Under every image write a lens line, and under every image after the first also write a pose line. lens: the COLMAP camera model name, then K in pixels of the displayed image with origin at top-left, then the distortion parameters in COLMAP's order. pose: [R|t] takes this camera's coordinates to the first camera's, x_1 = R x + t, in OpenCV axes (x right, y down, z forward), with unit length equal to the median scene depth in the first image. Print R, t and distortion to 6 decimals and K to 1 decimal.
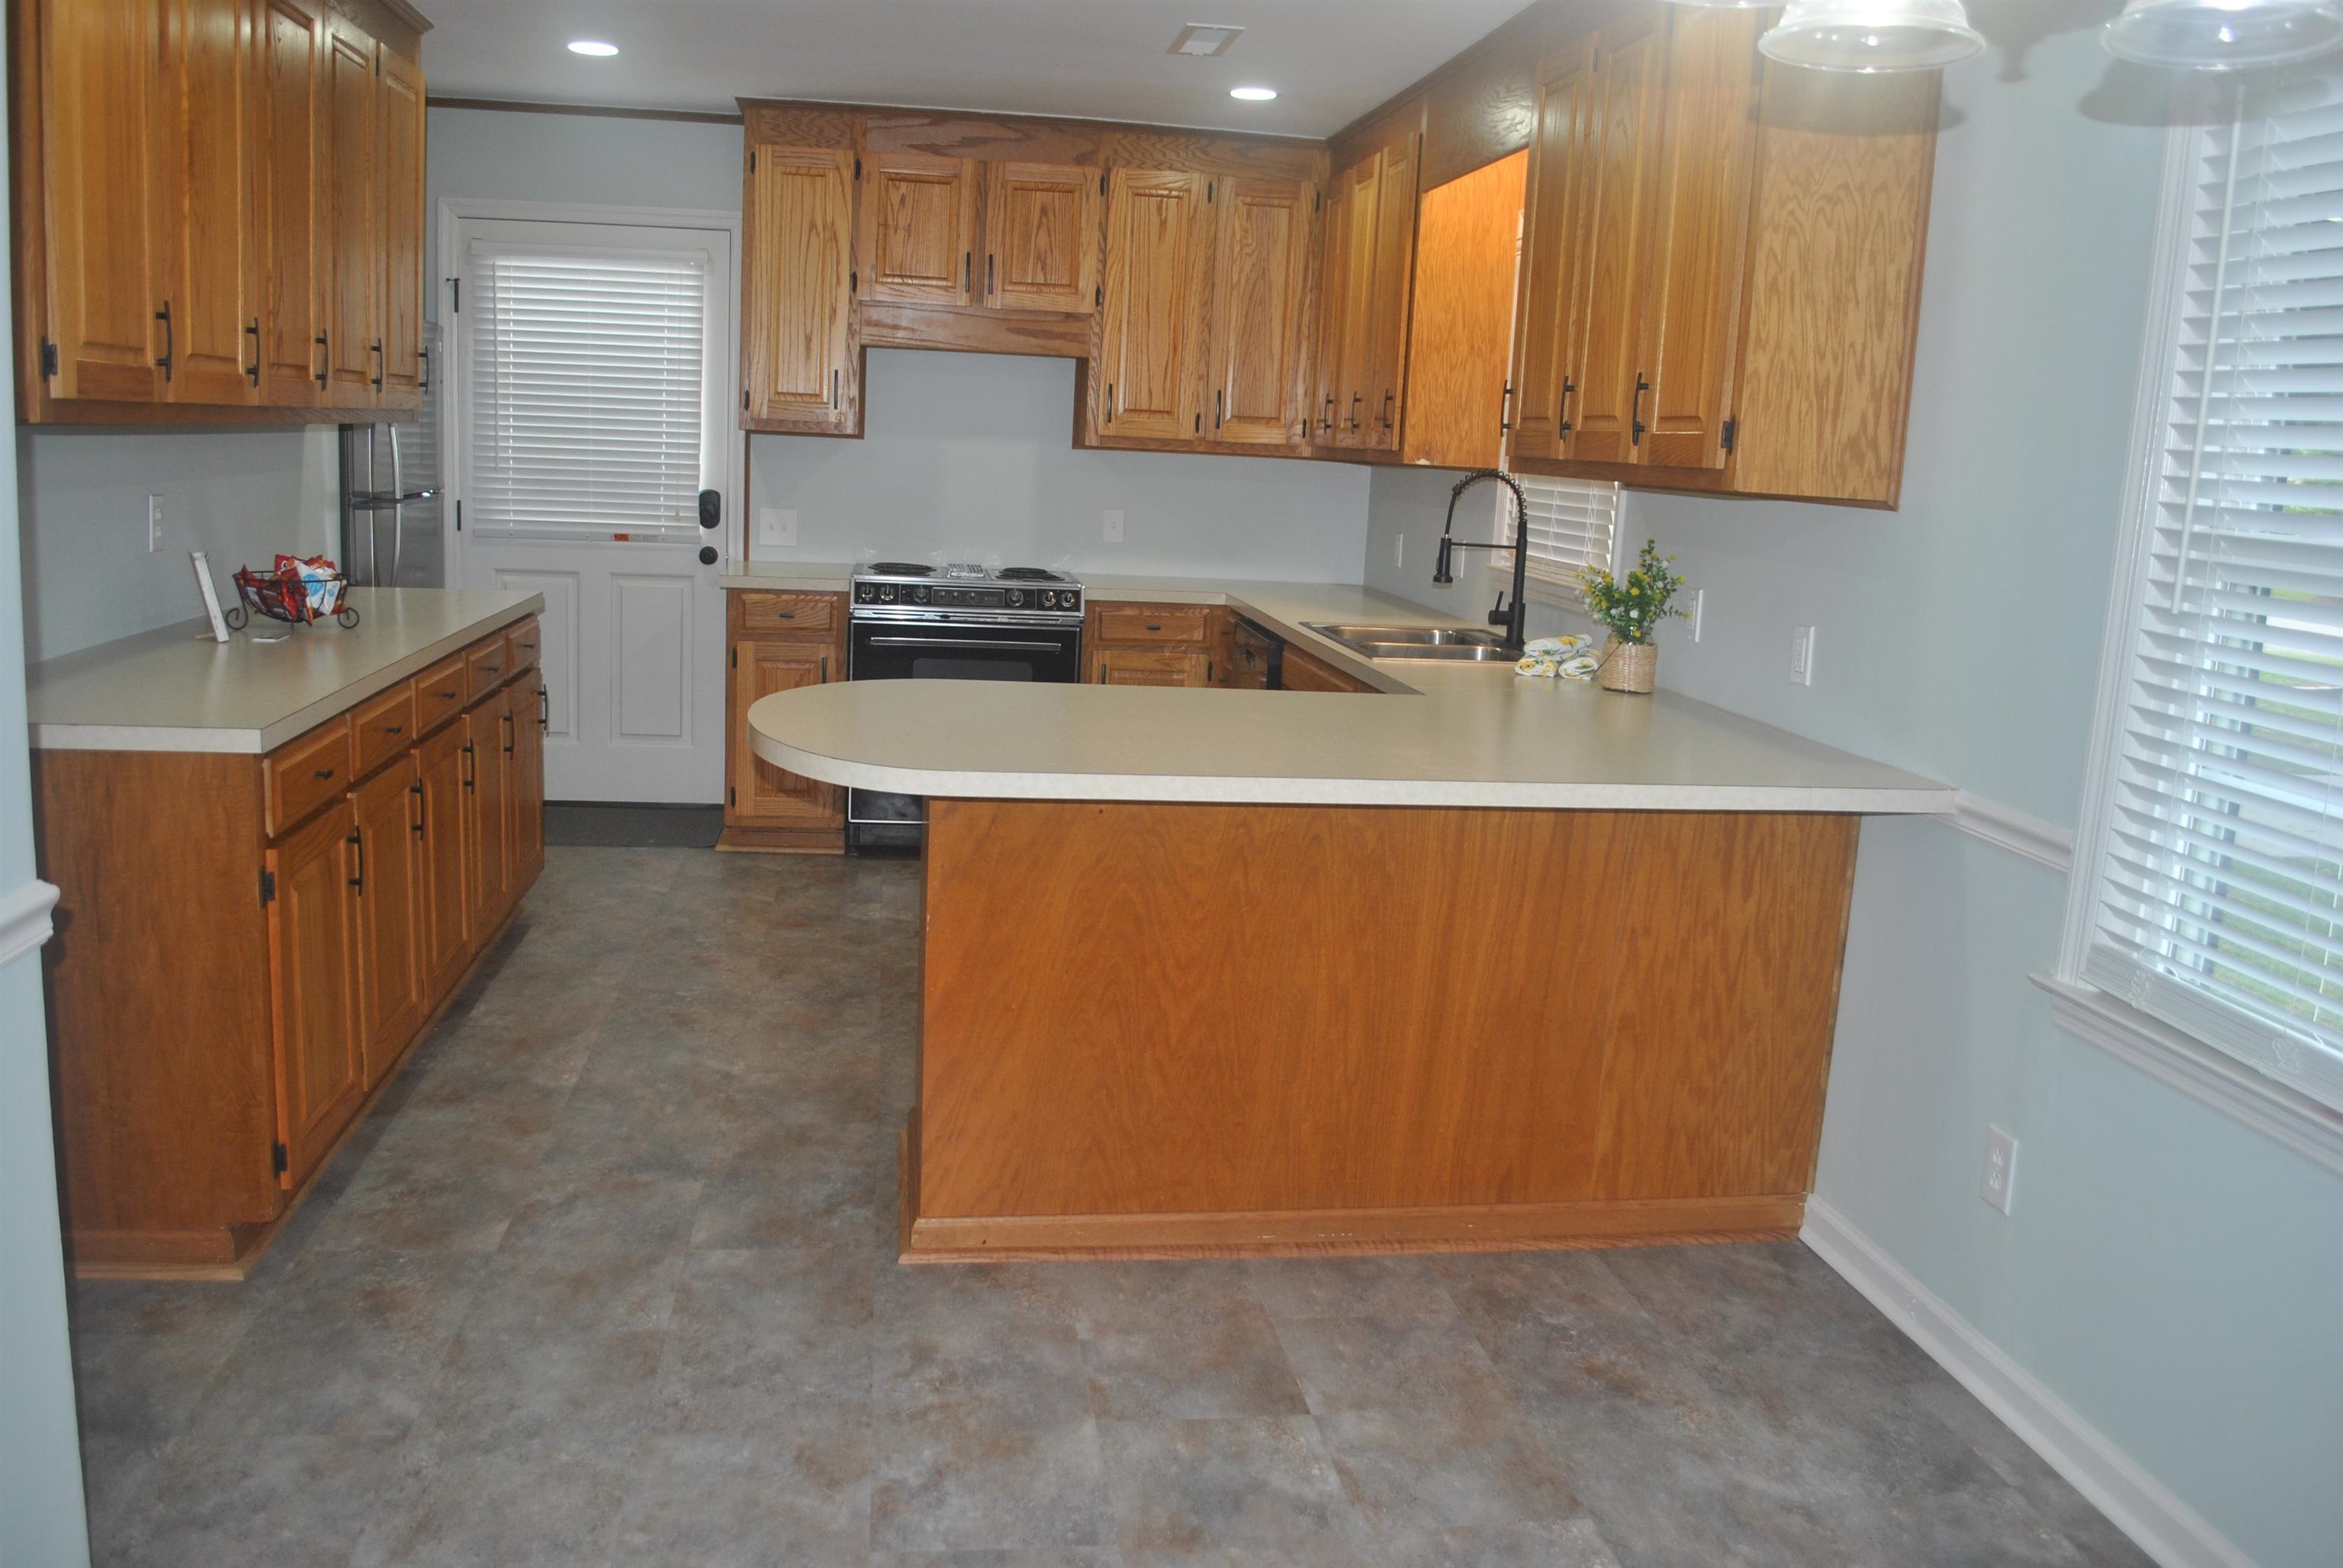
lens RADIAL K [[1910.0, 0, 1171.5], [0, 1910.0, 784.0], [0, 0, 1]] dist [-0.052062, -0.003595]
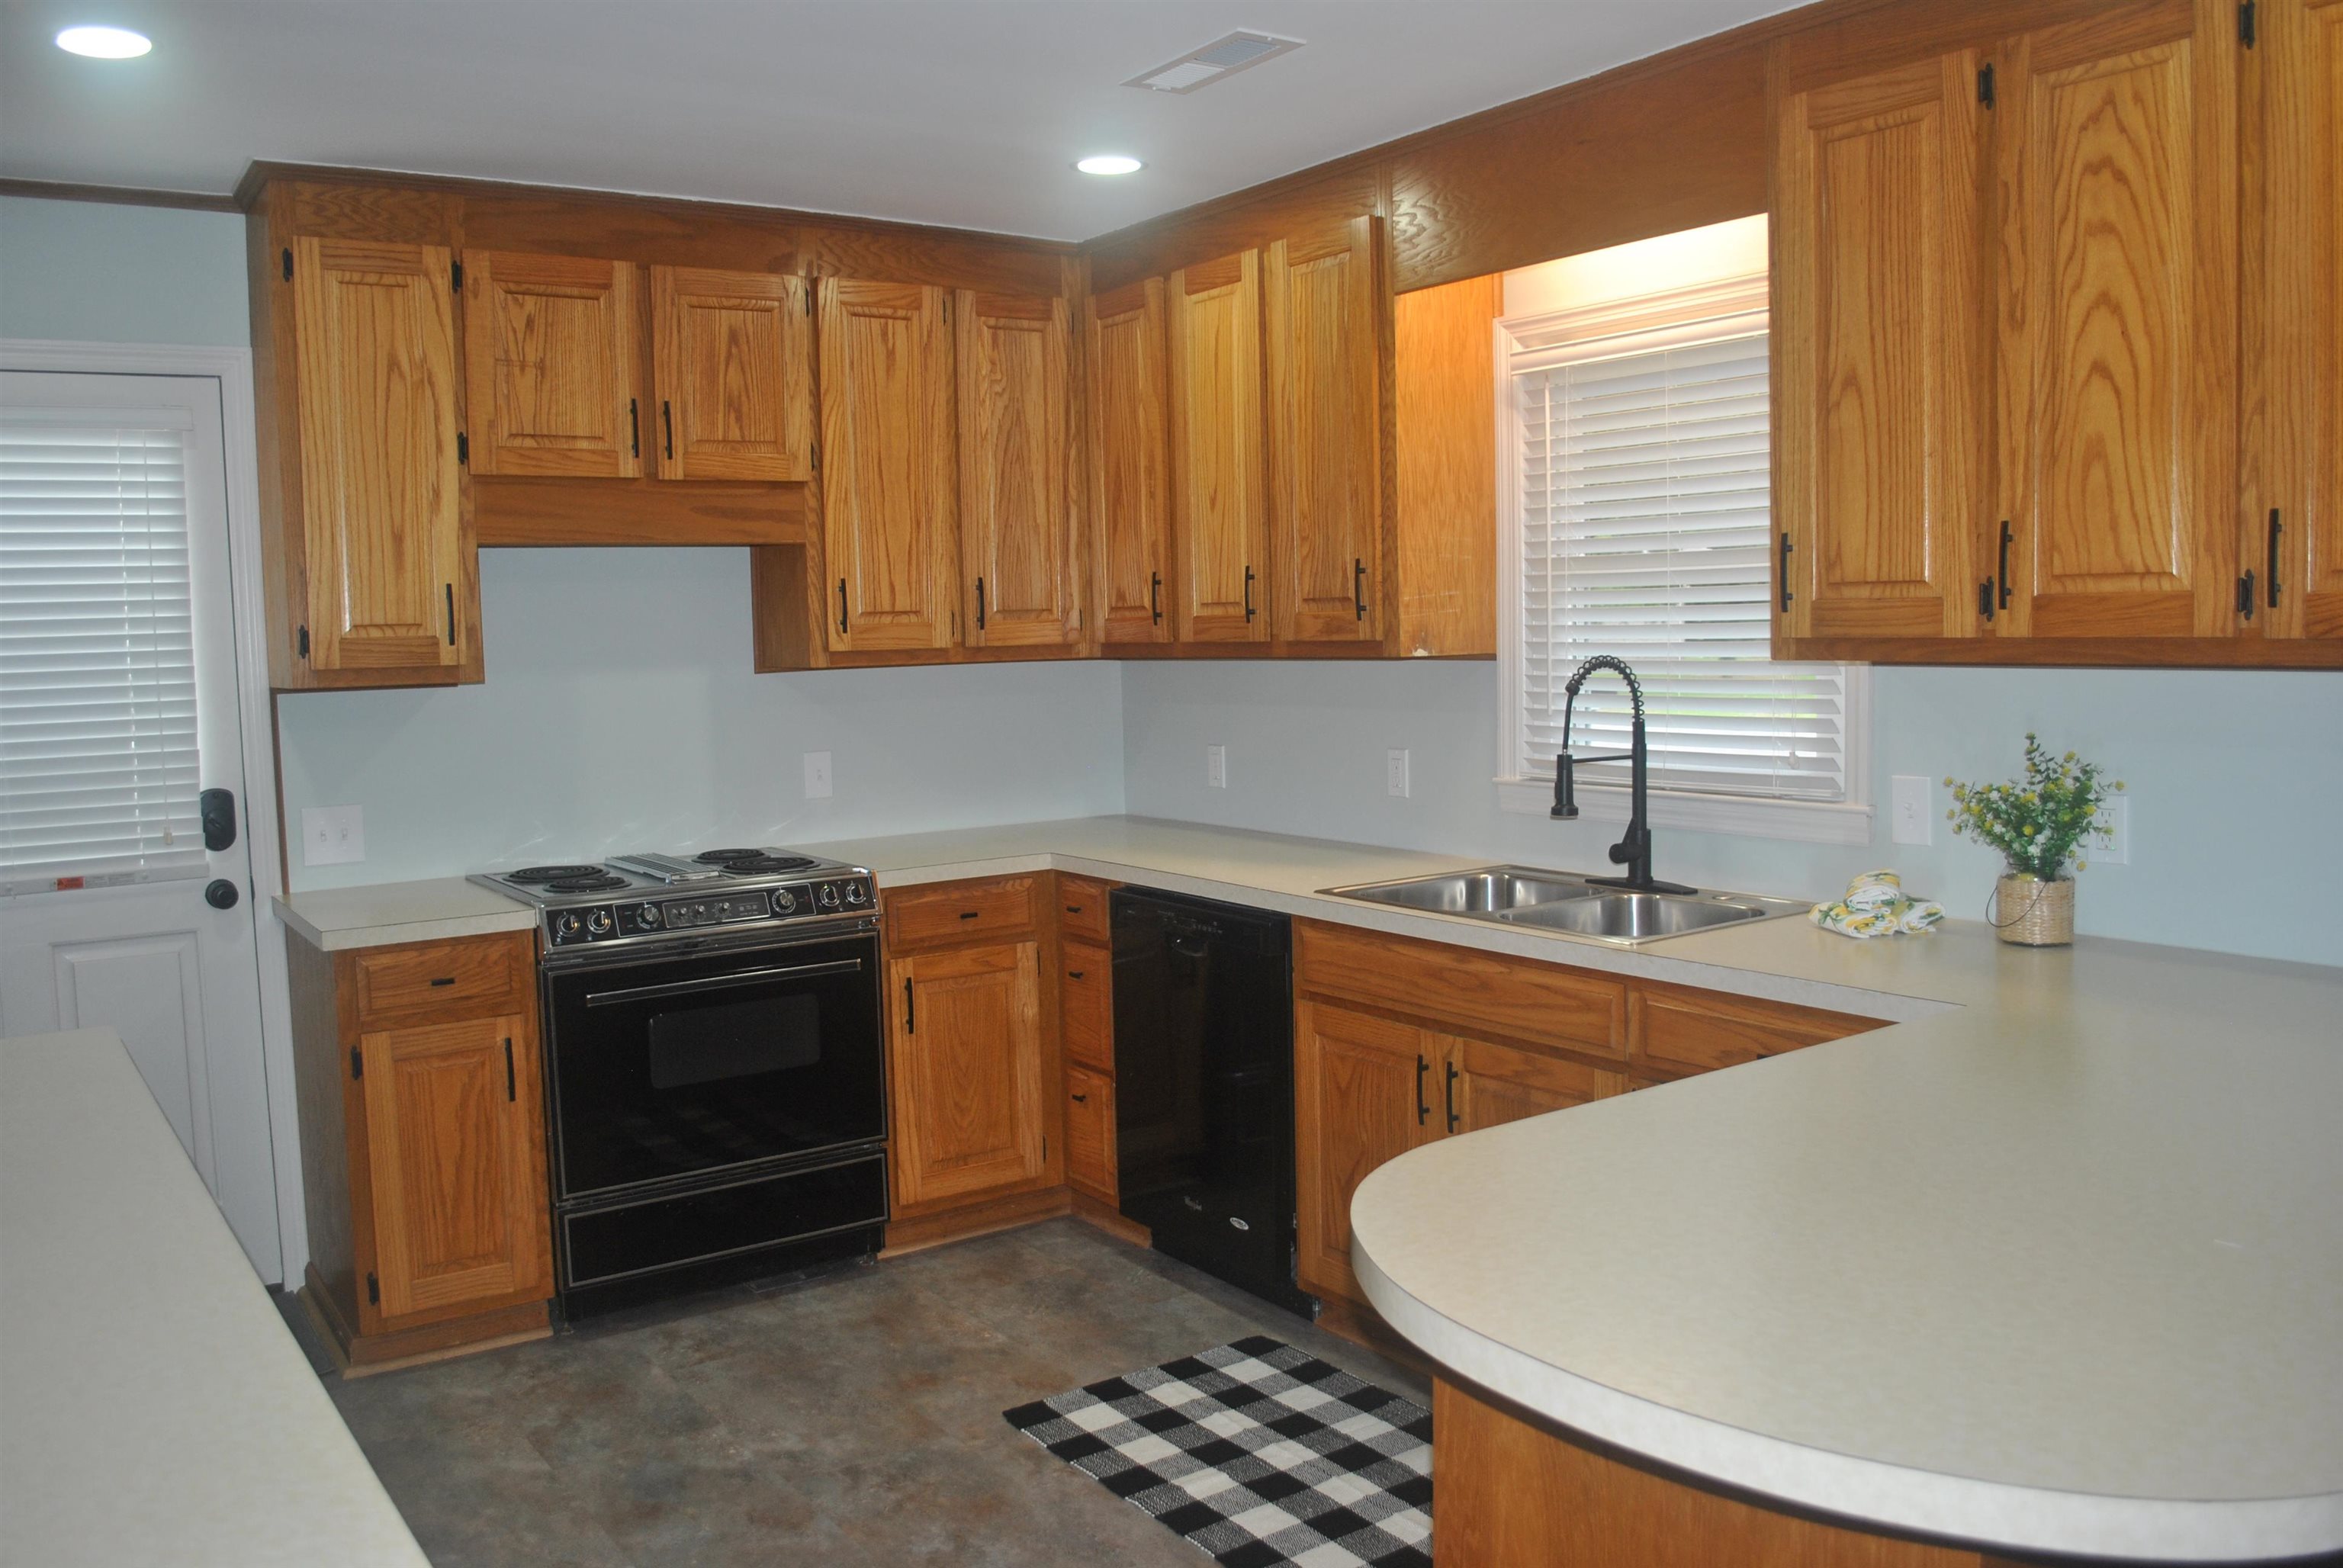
lens RADIAL K [[1875.5, 0, 1171.5], [0, 1875.5, 784.0], [0, 0, 1]] dist [-0.070850, 0.004892]
pose [[0.888482, -0.111265, 0.445218, -0.242963], [0.148979, 0.987550, -0.050502, -0.083024], [-0.434056, 0.111198, 0.893997, 0.342527]]
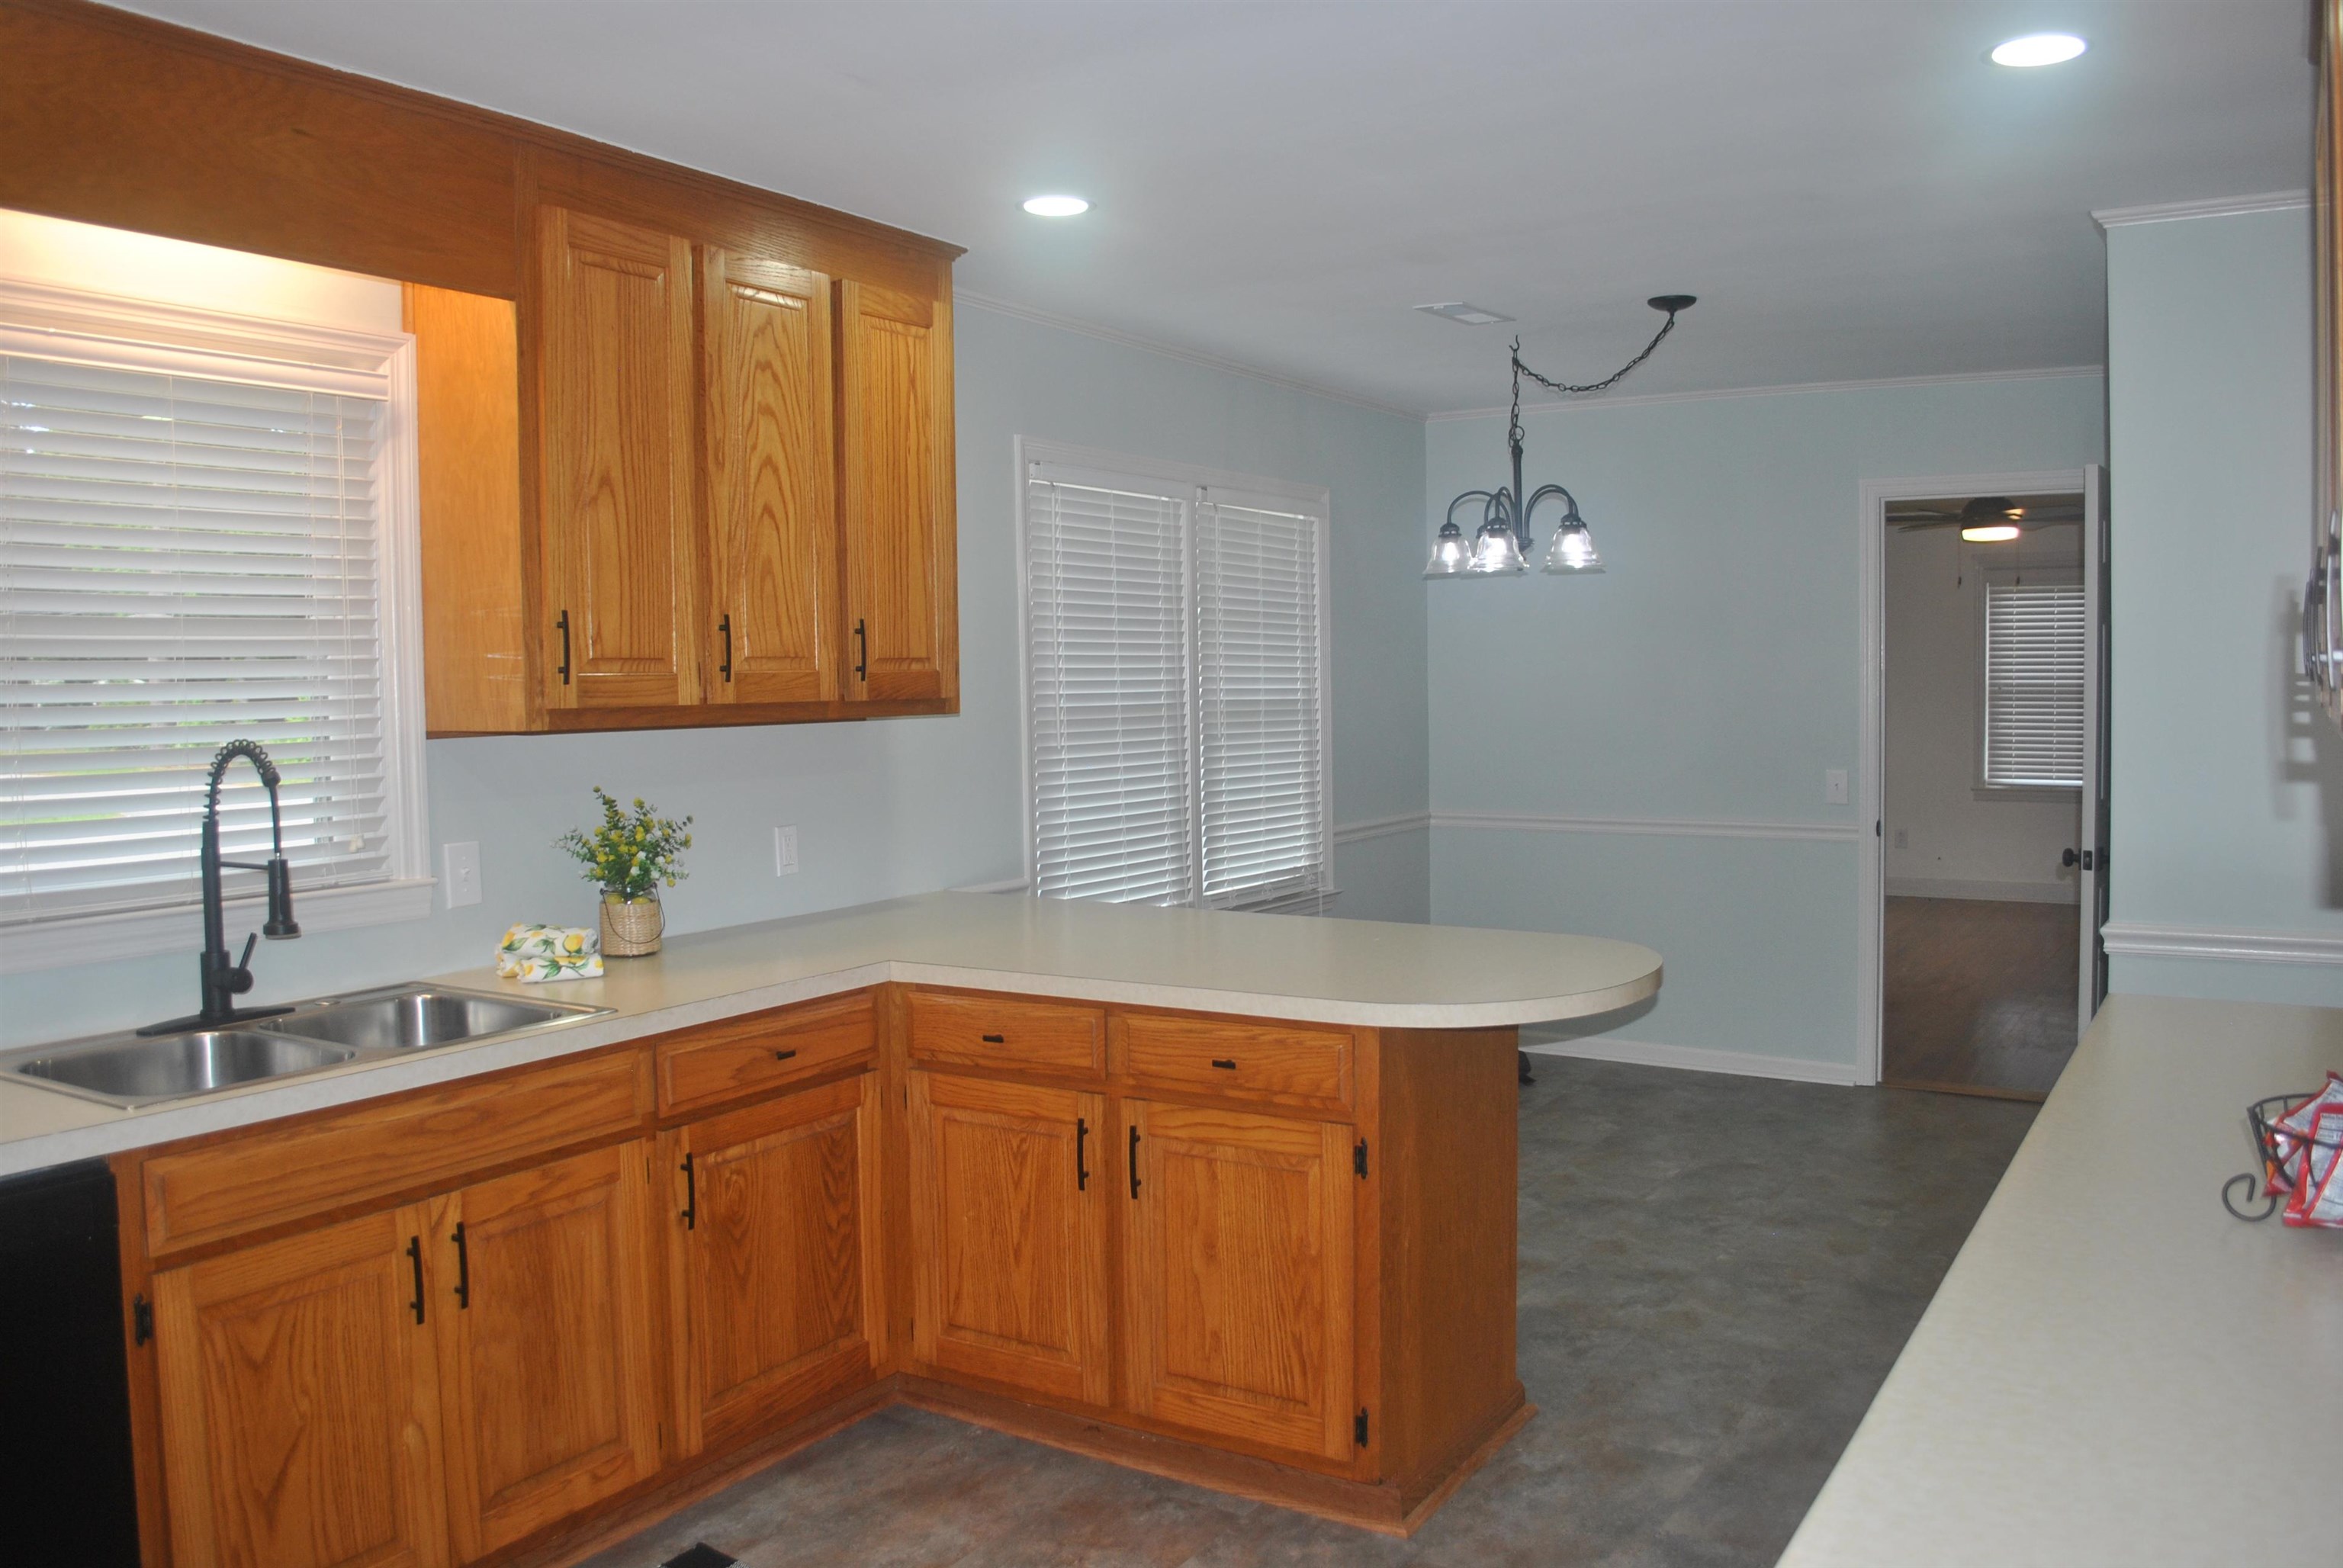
lens RADIAL K [[1851.1, 0, 1171.5], [0, 1851.1, 784.0], [0, 0, 1]] dist [-0.061818, -0.002253]
pose [[-0.760300, -0.079333, 0.644709, -0.389707], [0.091847, 0.969413, 0.227603, -0.262823], [-0.643045, 0.232261, -0.729758, 1.294678]]
